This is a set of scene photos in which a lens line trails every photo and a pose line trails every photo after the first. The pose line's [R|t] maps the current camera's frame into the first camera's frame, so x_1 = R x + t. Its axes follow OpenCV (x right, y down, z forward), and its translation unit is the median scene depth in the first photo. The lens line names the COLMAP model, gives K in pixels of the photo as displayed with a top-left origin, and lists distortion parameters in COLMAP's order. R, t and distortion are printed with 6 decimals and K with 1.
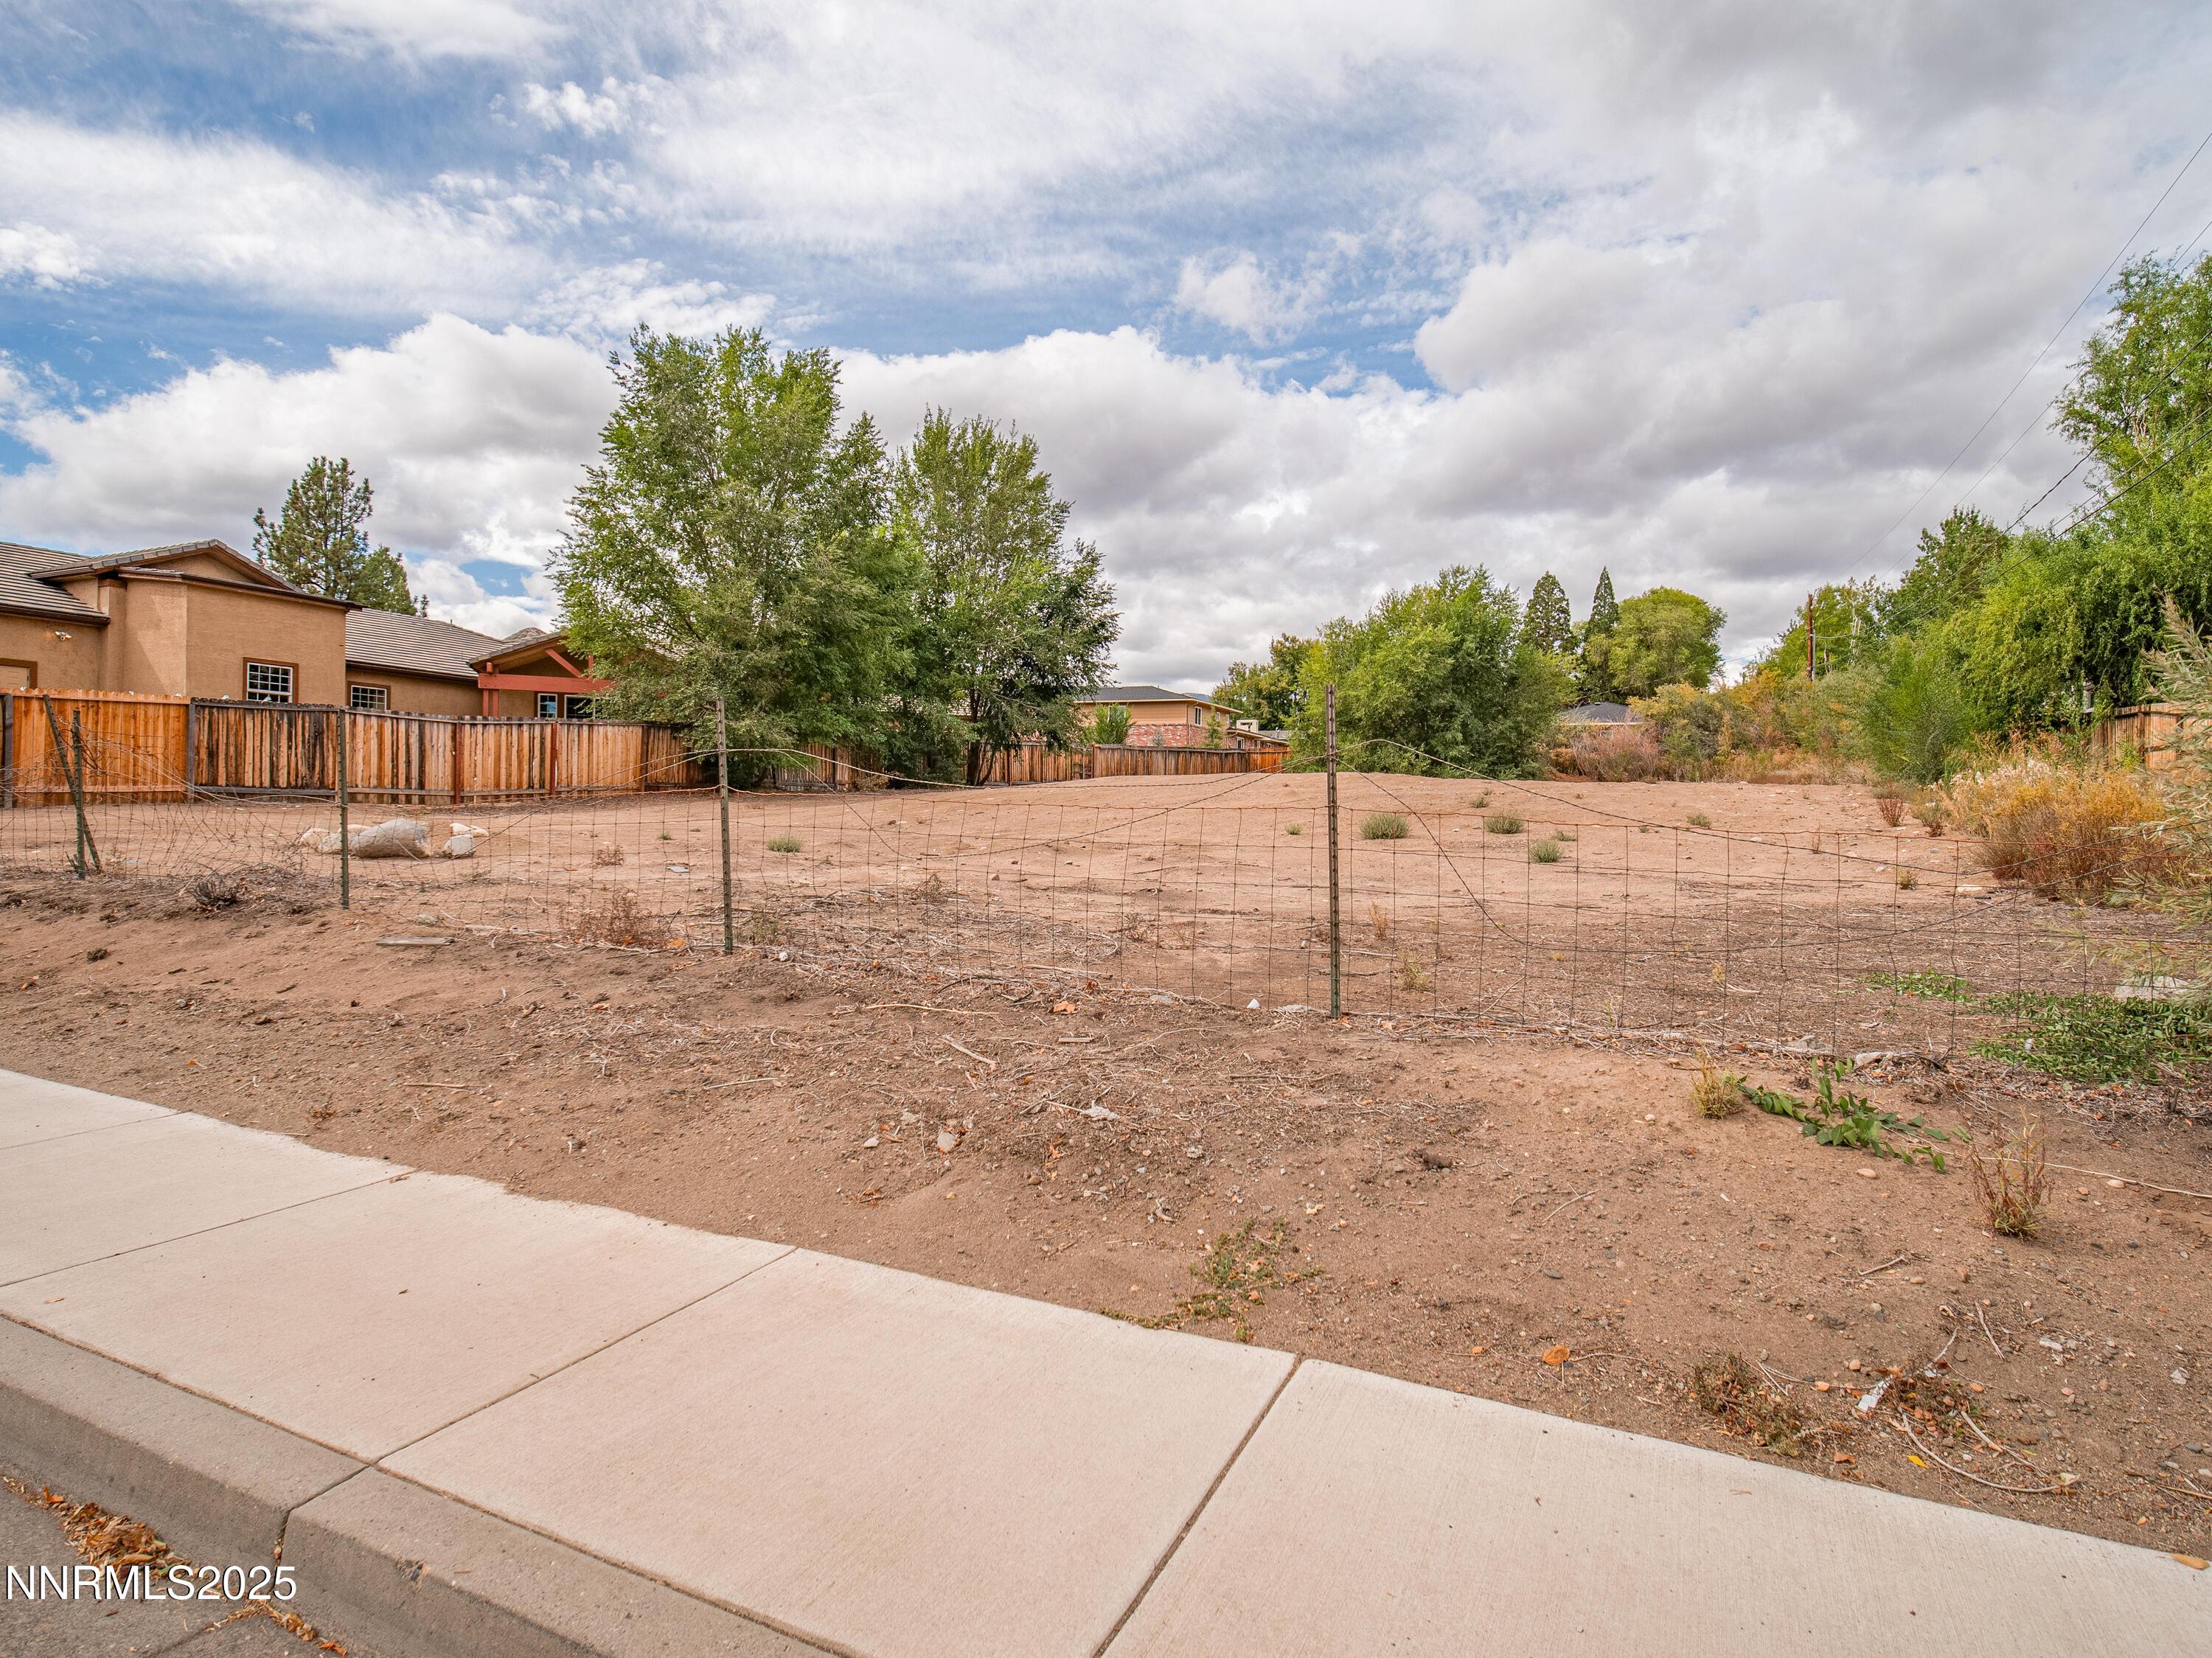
lens RADIAL K [[1207.5, 0, 1106.0], [0, 1207.5, 829.0], [0, 0, 1]] dist [-0.004387, -0.002022]
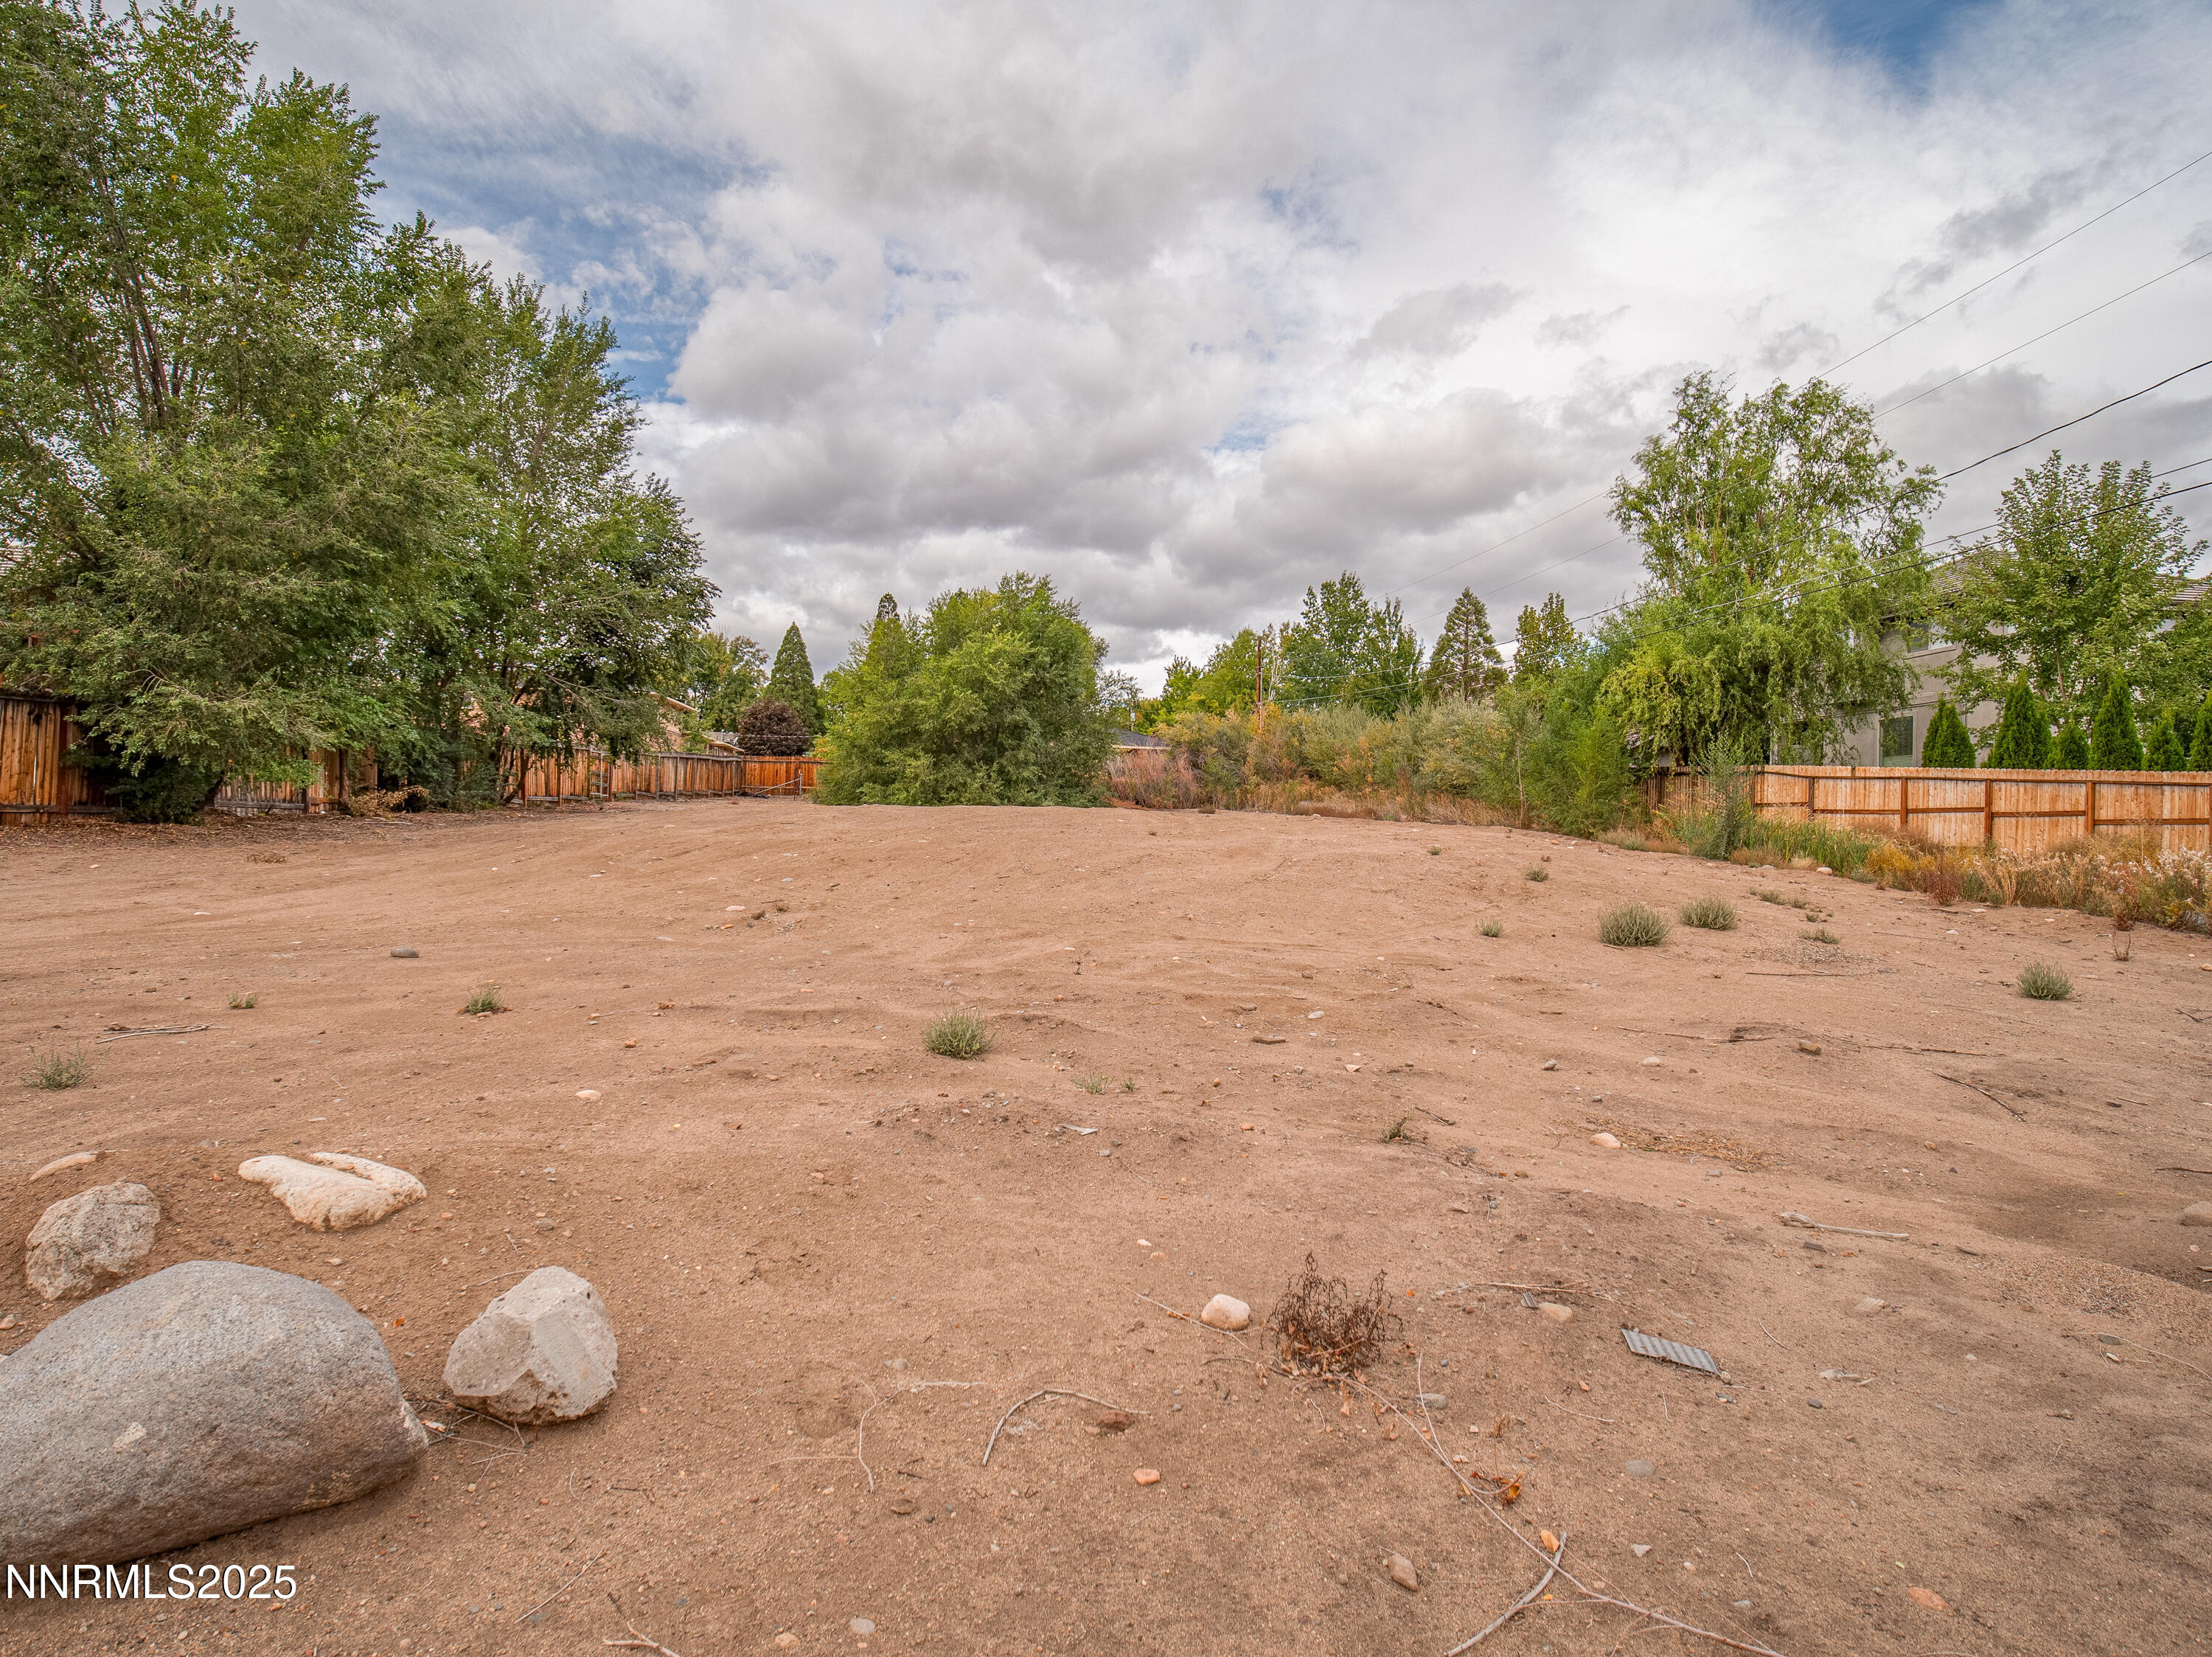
lens RADIAL K [[1207.7, 0, 1106.0], [0, 1207.7, 828.5], [0, 0, 1]] dist [-0.004387, -0.002022]
pose [[0.862012, 0.009215, 0.506804, -0.126712], [-0.007276, 0.999957, -0.005806, -0.016891], [-0.506836, 0.001317, 0.862042, 0.176930]]
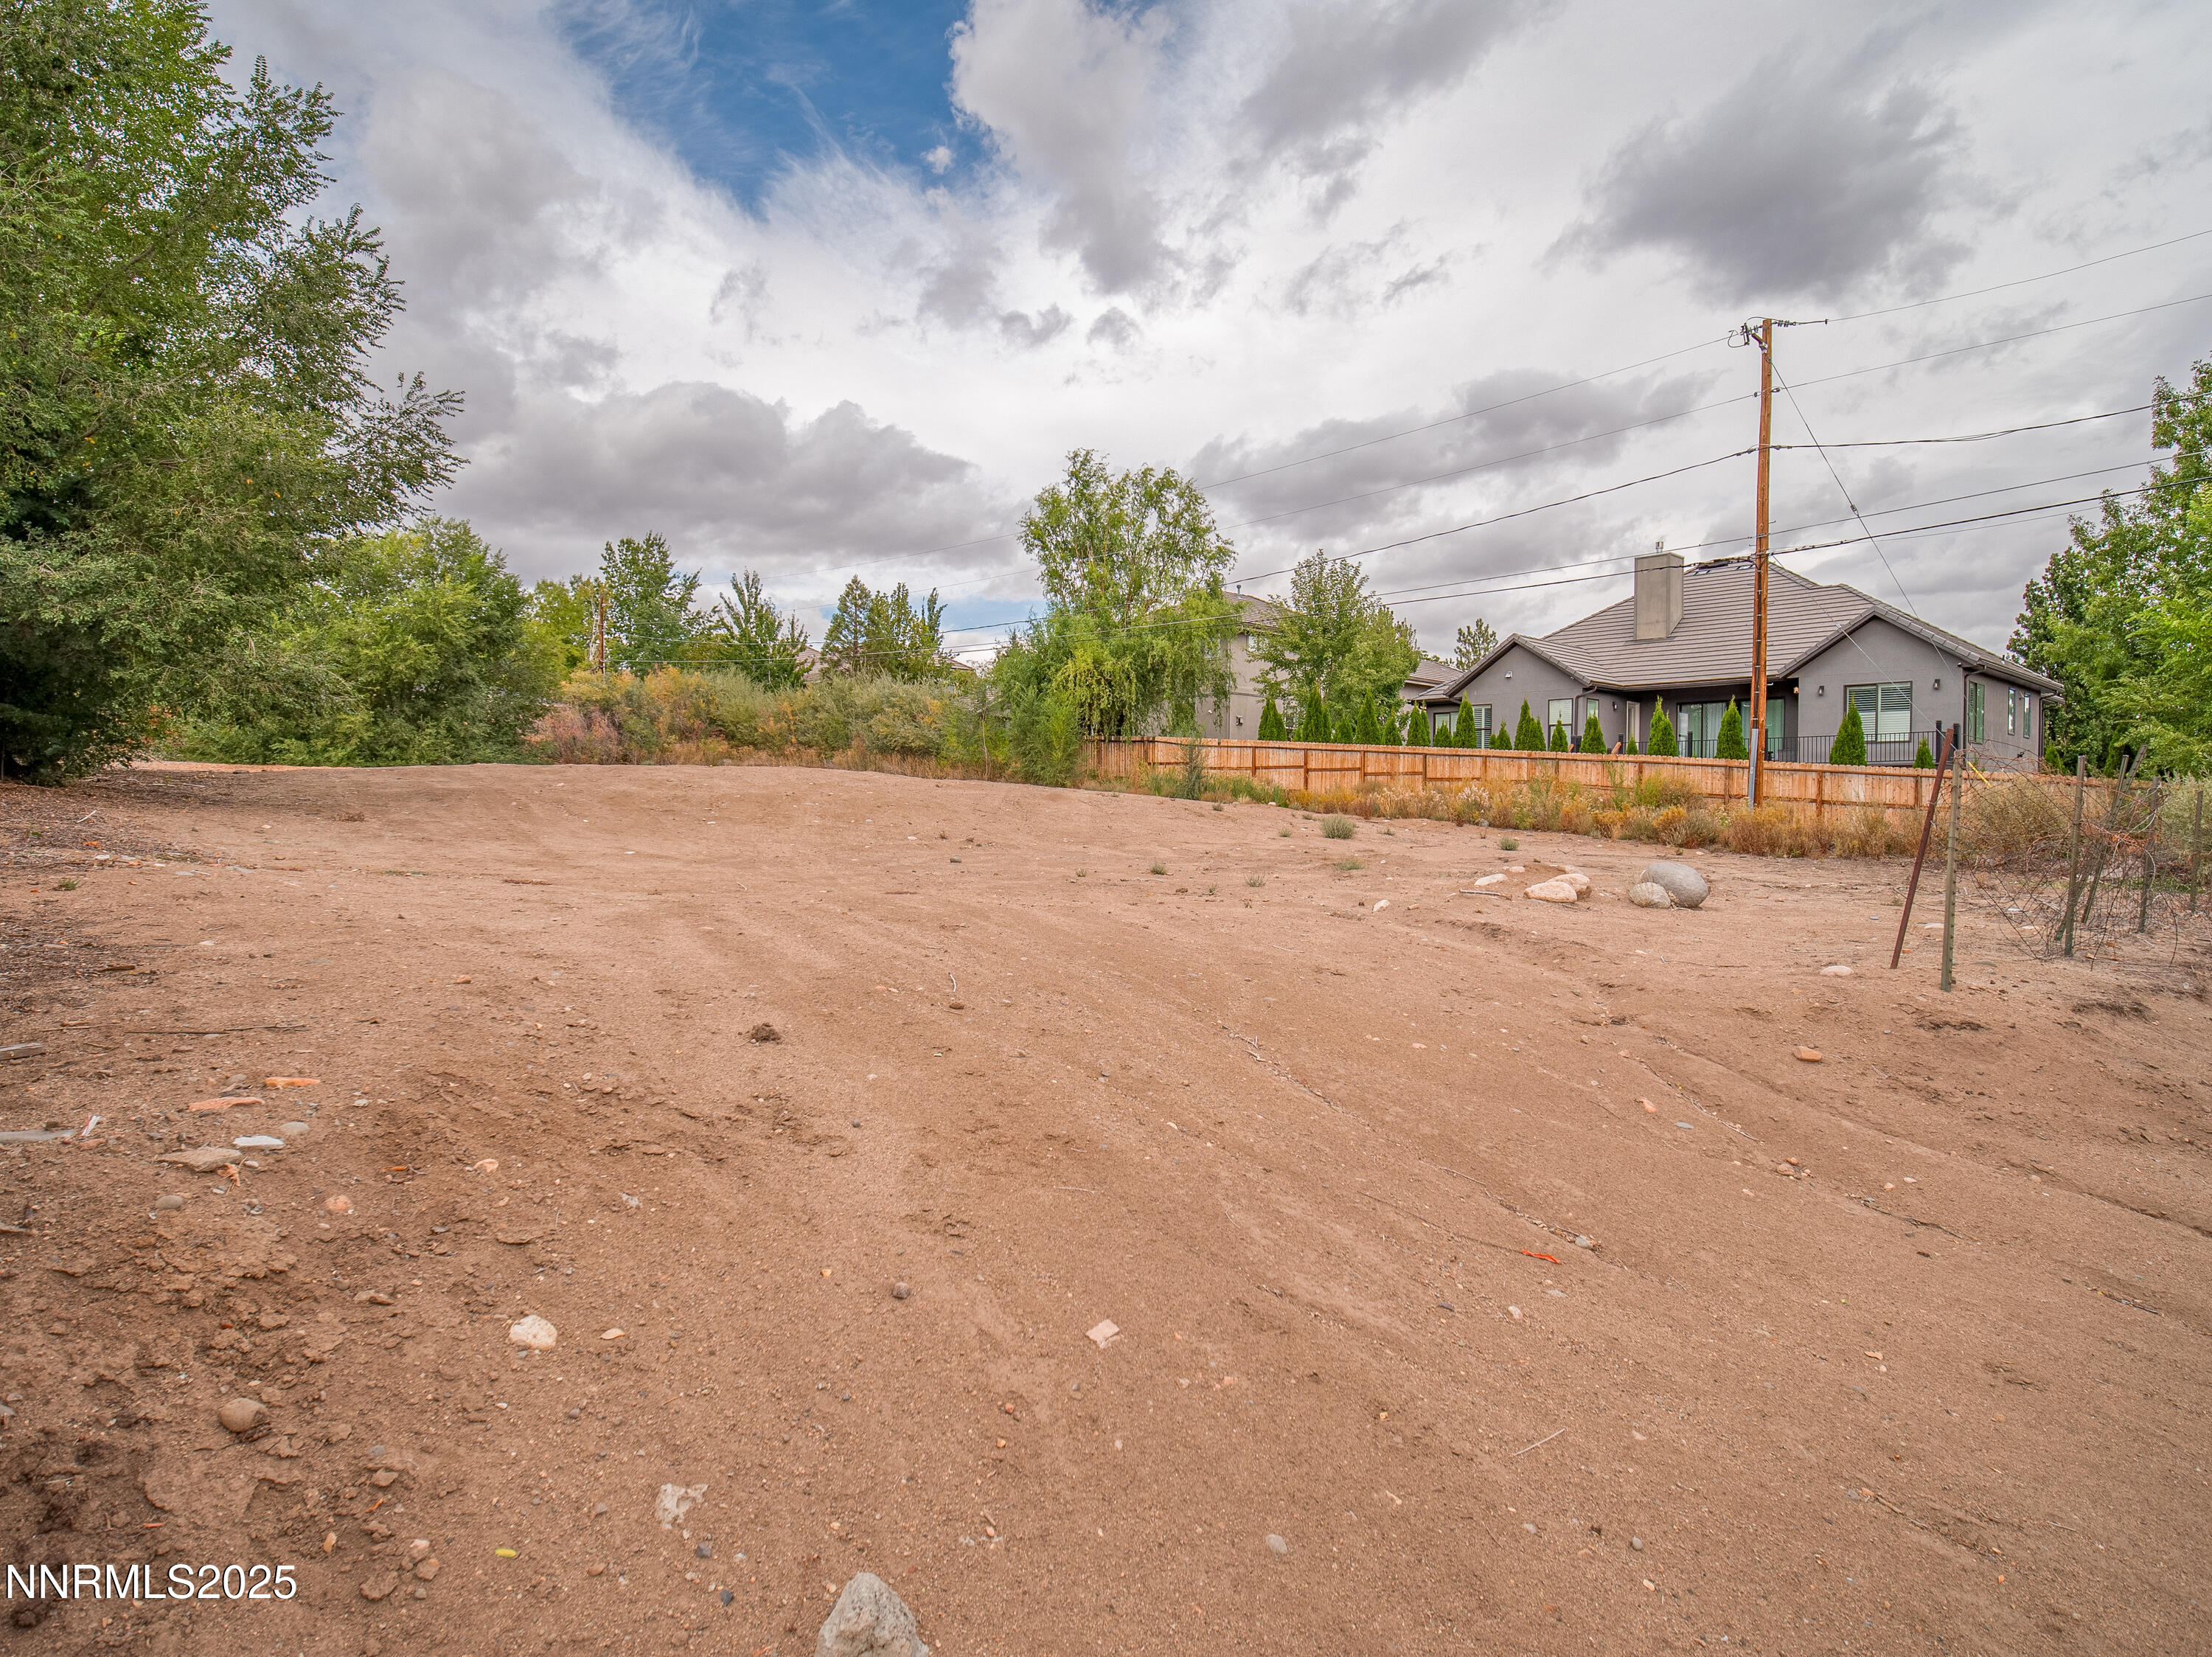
lens RADIAL K [[1207.7, 0, 1106.0], [0, 1207.7, 828.5], [0, 0, 1]] dist [-0.004387, -0.002022]
pose [[0.361040, -0.031690, 0.932012, -0.379217], [0.008807, 0.999494, 0.030573, -0.014668], [-0.932509, -0.002830, 0.361137, 0.248975]]
